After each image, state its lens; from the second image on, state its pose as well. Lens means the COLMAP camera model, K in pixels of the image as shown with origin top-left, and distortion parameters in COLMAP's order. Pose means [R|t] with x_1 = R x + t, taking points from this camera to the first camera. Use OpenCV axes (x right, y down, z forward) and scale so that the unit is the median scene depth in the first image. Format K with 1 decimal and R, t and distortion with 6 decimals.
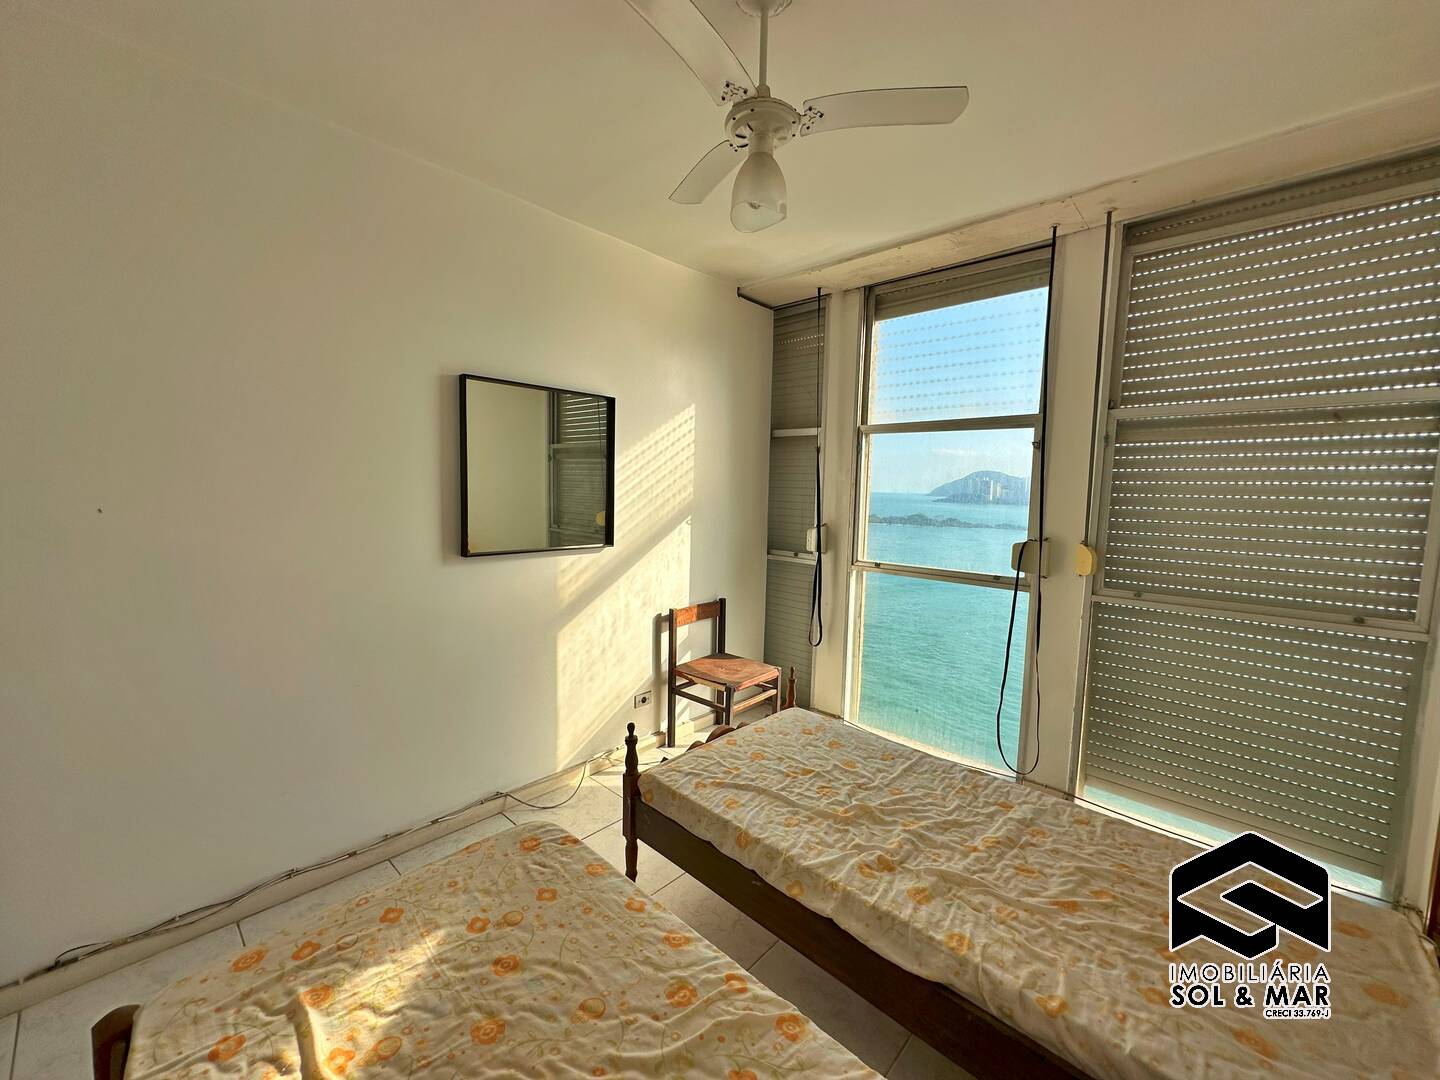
lens RADIAL K [[572.9, 0, 717.4], [0, 572.9, 537.3], [0, 0, 1]] dist [-0.002231, 0.000577]
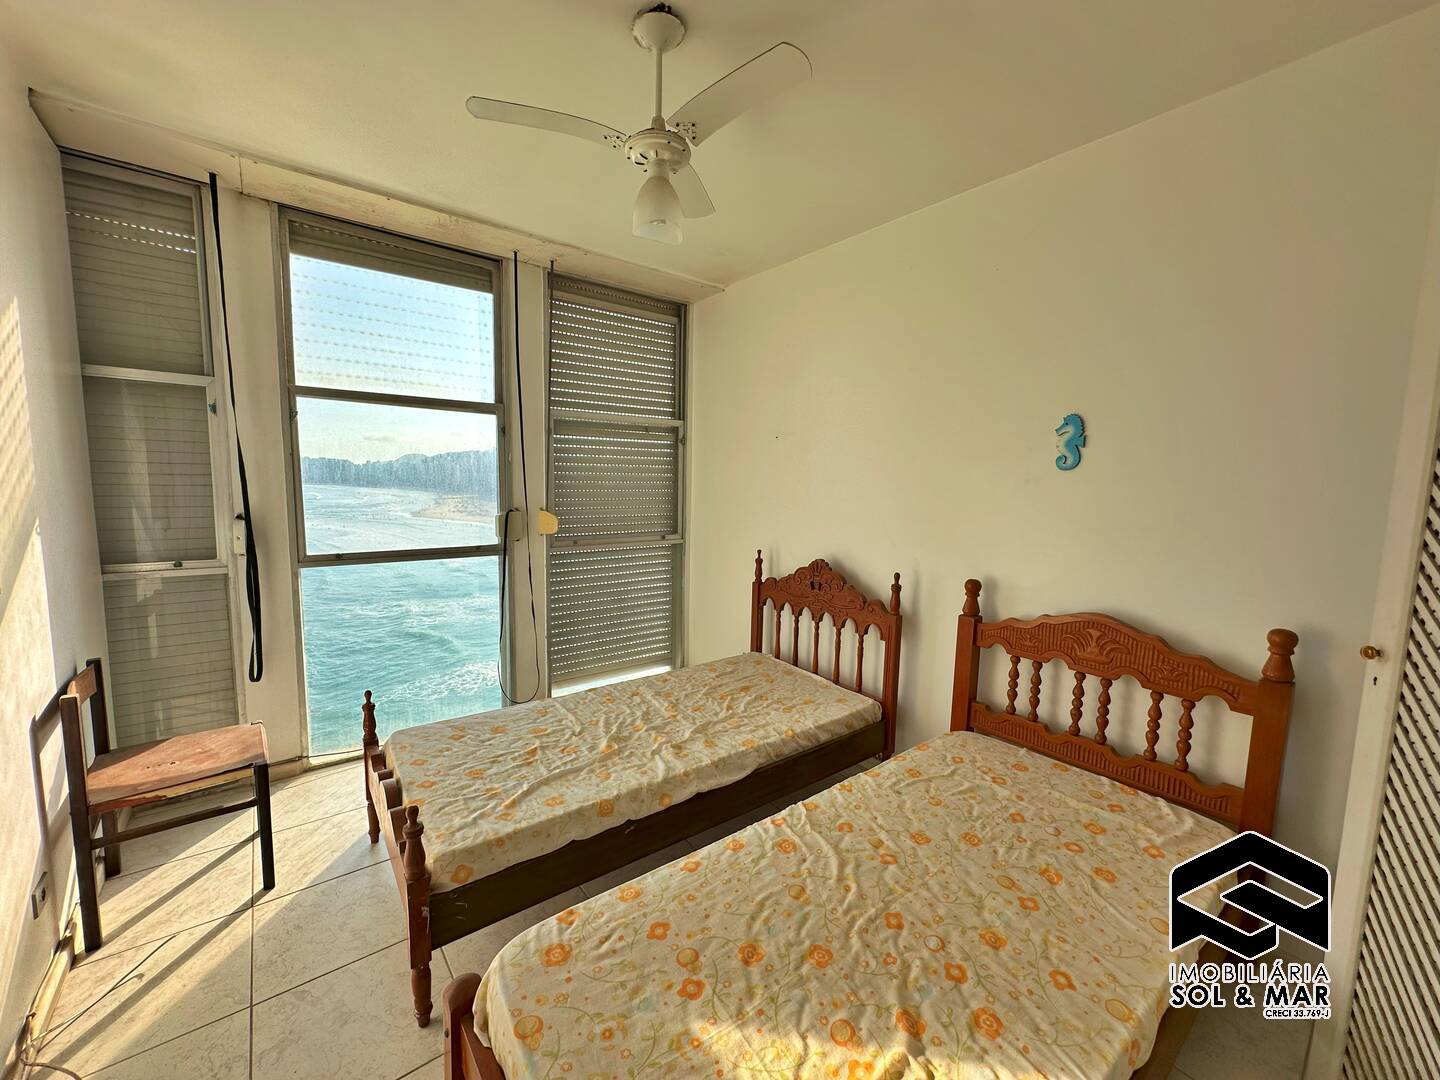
lens RADIAL K [[572.9, 0, 721.8], [0, 572.9, 537.8], [0, 0, 1]] dist [-0.002231, 0.000577]
pose [[0.146653, -0.120097, 0.981870, -0.847955], [0.068179, 0.991469, 0.111088, -0.062863], [-0.986836, 0.050651, 0.153590, 0.569235]]
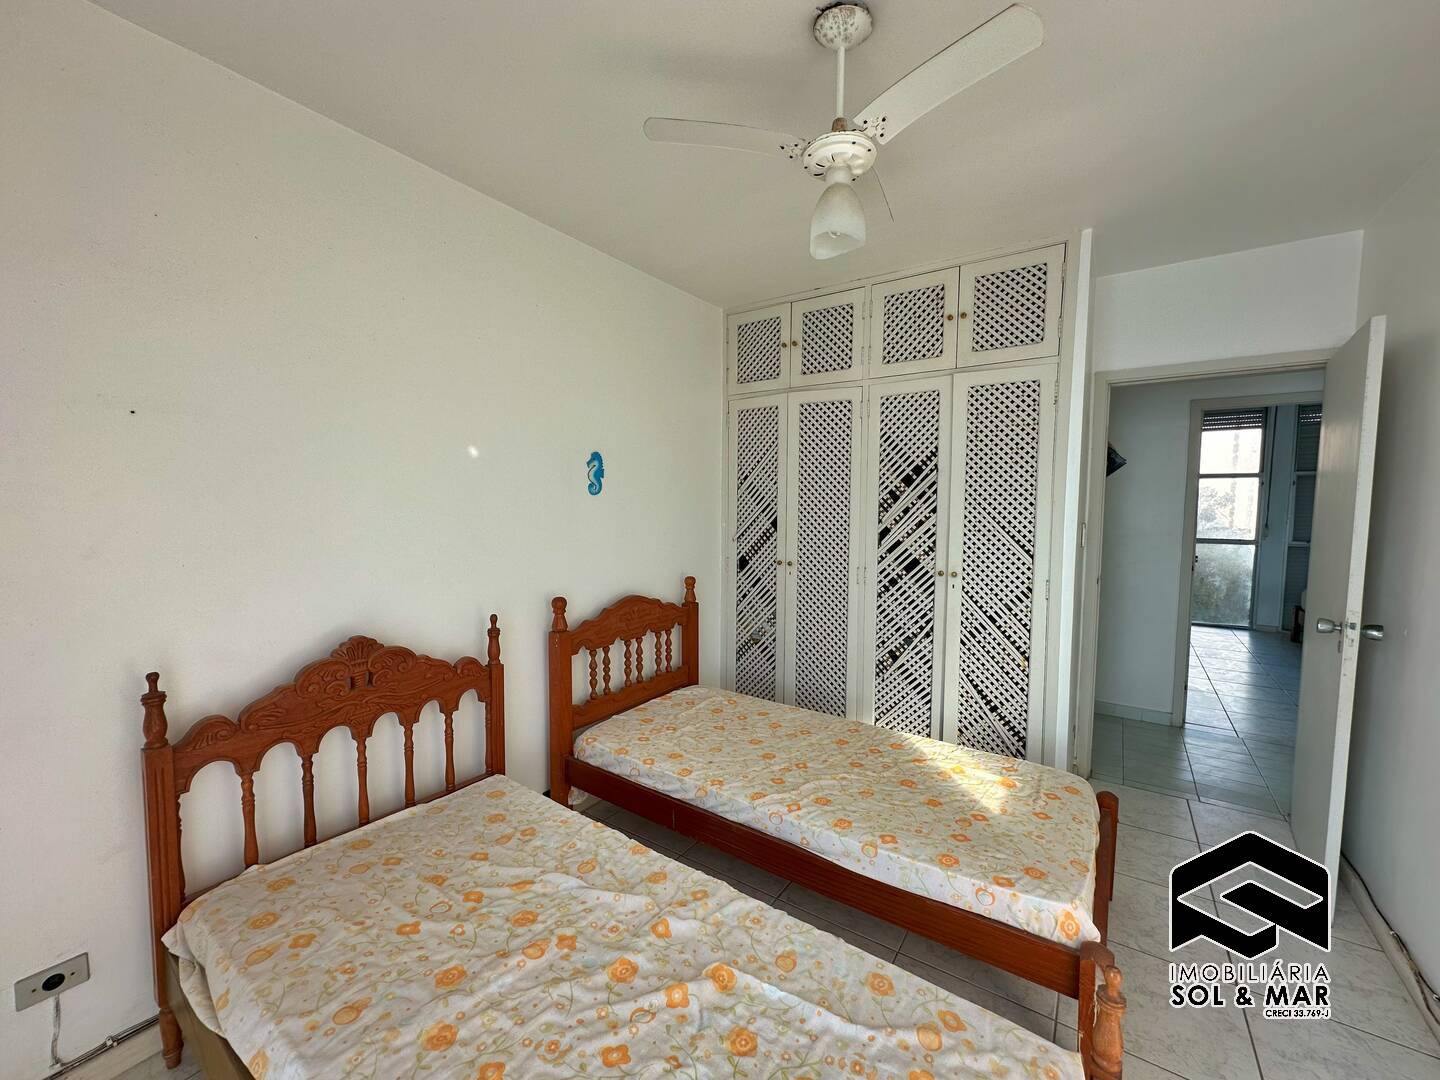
lens RADIAL K [[572.9, 0, 718.0], [0, 572.9, 544.1], [0, 0, 1]] dist [-0.002231, 0.000577]
pose [[-0.988428, -0.019018, -0.150494, 0.331343], [-0.042202, 0.987418, 0.152397, -0.137318], [0.145702, 0.156985, -0.976794, 1.587056]]
